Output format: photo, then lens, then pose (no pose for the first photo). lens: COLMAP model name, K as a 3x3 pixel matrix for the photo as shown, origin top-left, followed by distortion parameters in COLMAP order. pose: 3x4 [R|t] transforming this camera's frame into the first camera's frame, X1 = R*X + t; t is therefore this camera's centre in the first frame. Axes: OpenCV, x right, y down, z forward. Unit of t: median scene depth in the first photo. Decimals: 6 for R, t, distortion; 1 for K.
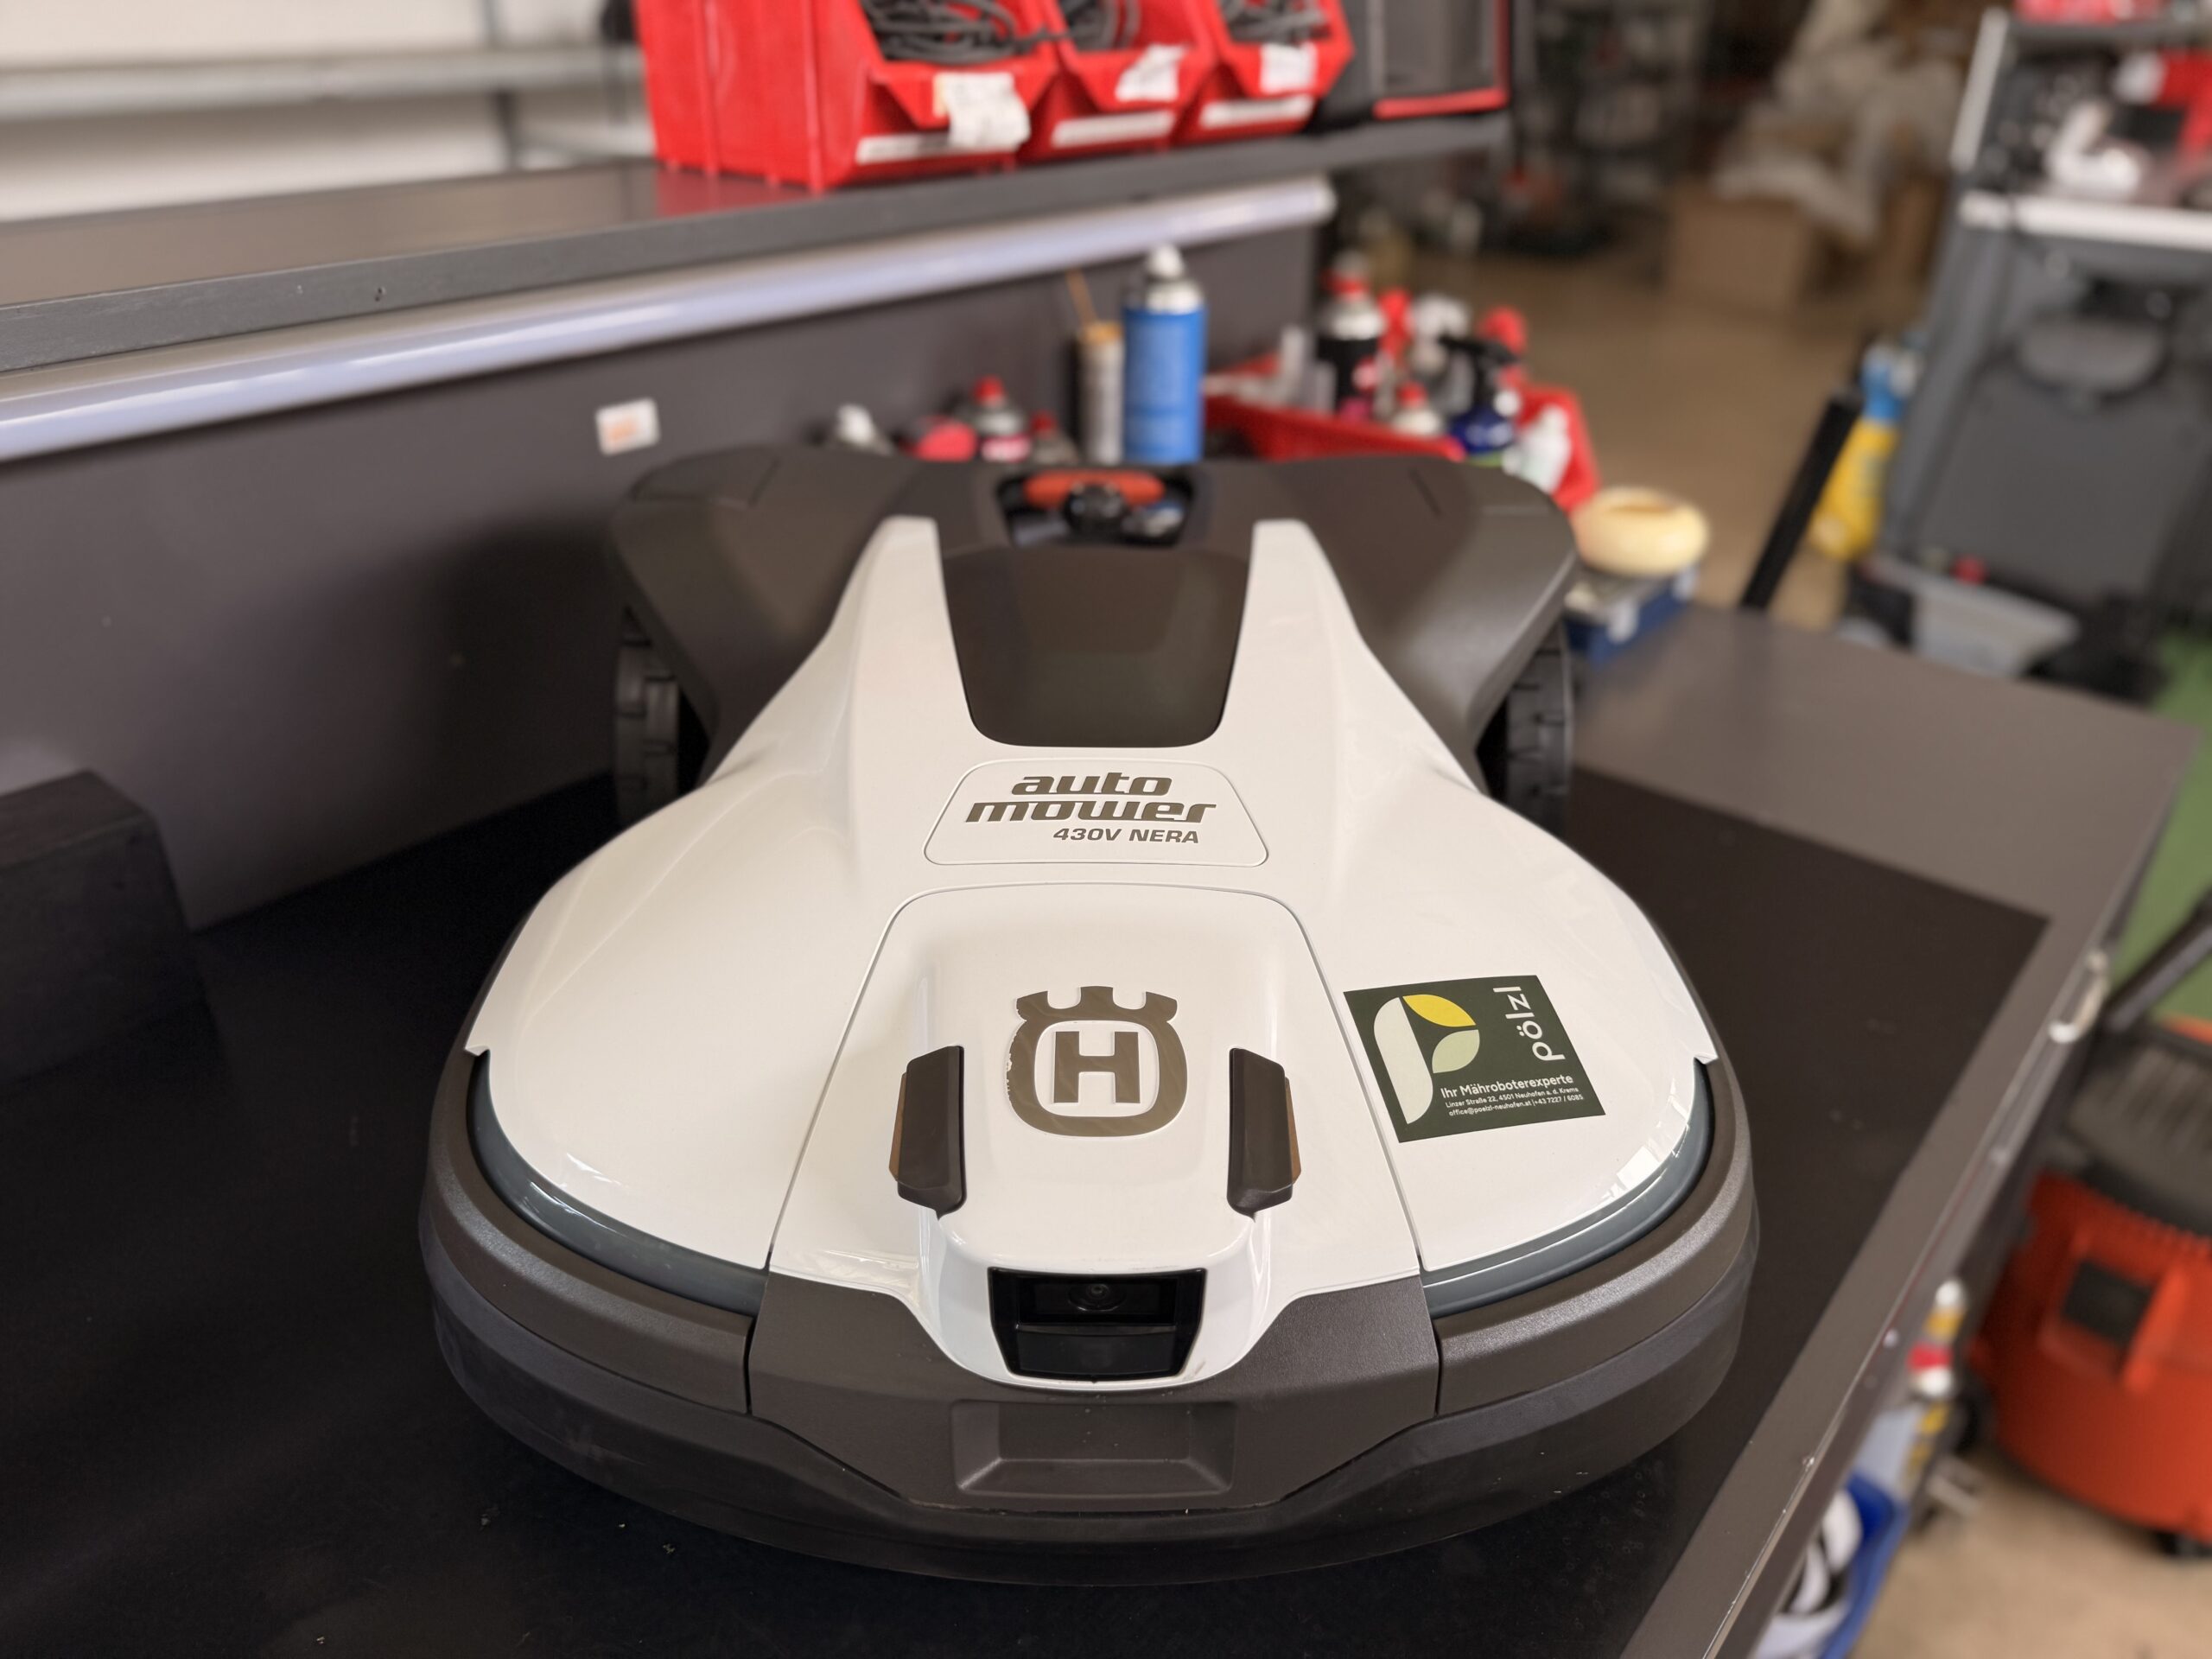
lens RADIAL K [[1821.0, 0, 1068.5], [0, 1821.0, 829.5], [0, 0, 1]] dist [-0.004259, -0.071290]
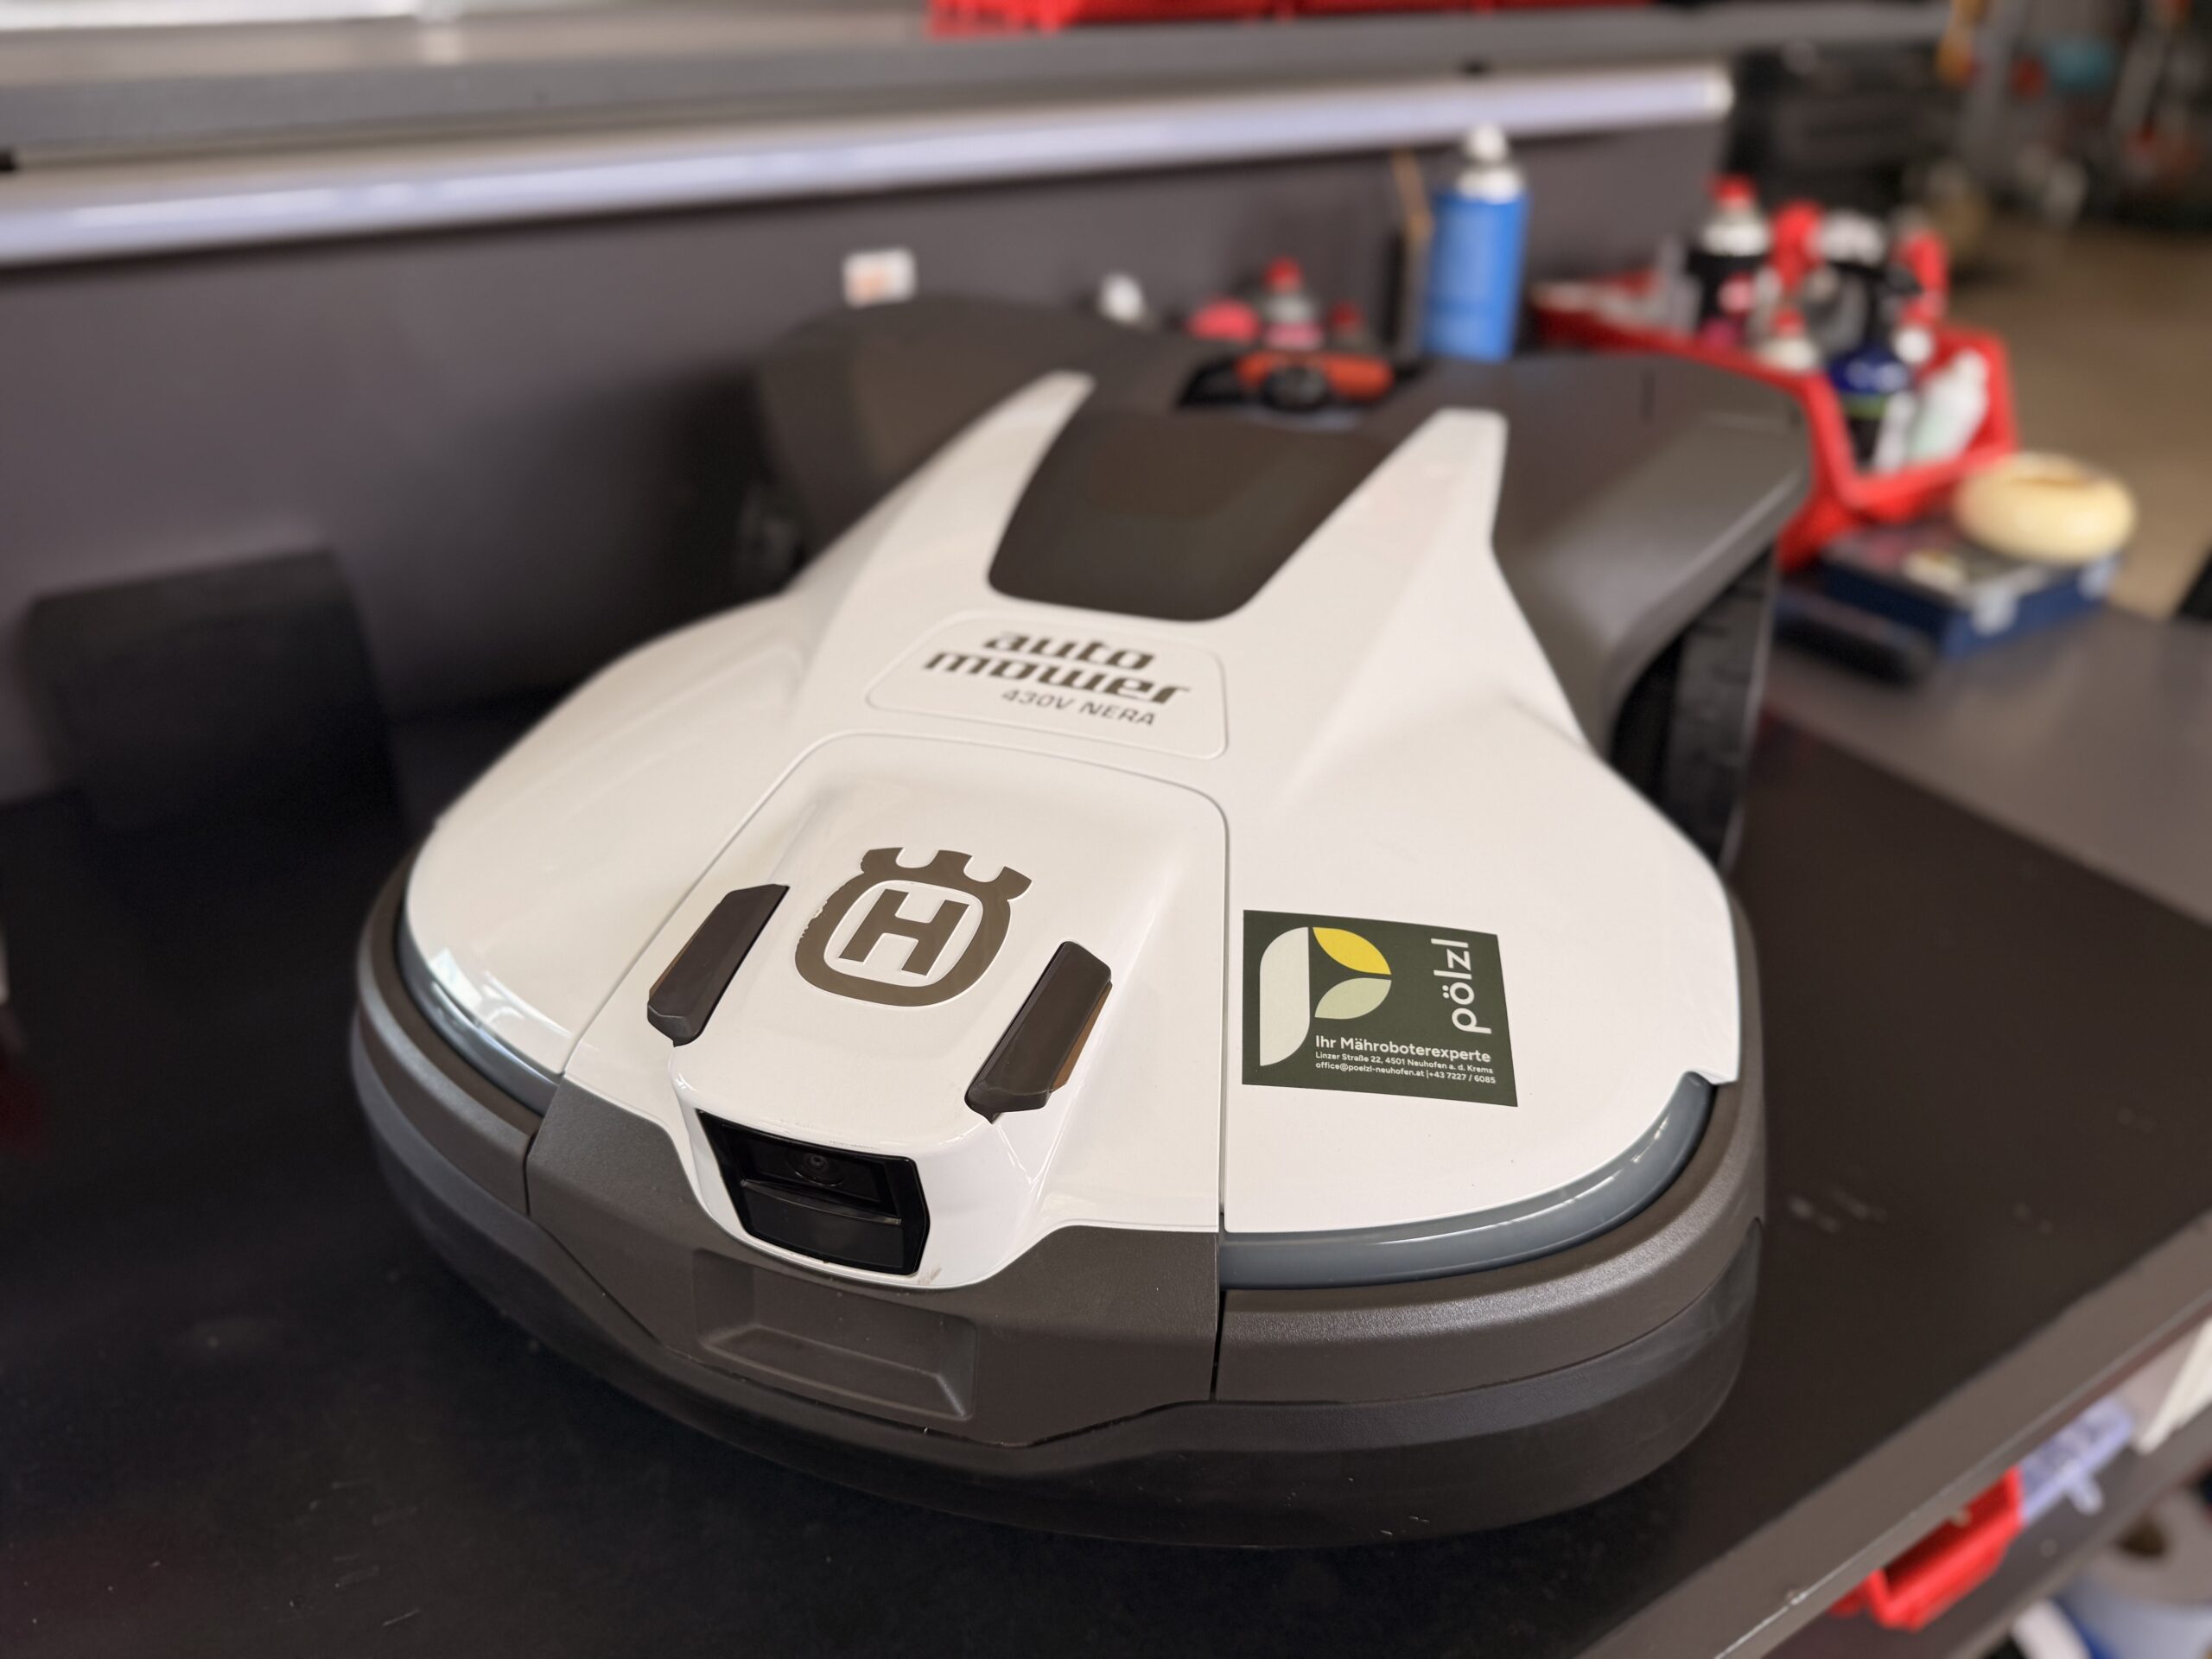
lens RADIAL K [[1821.0, 0, 1068.5], [0, 1821.0, 829.5], [0, 0, 1]] dist [-0.004259, -0.071290]
pose [[0.944119, 0.159075, -0.288677, 0.314985], [-0.150754, 0.987256, 0.050986, 0.019172], [0.293109, -0.004618, 0.956068, 0.137007]]
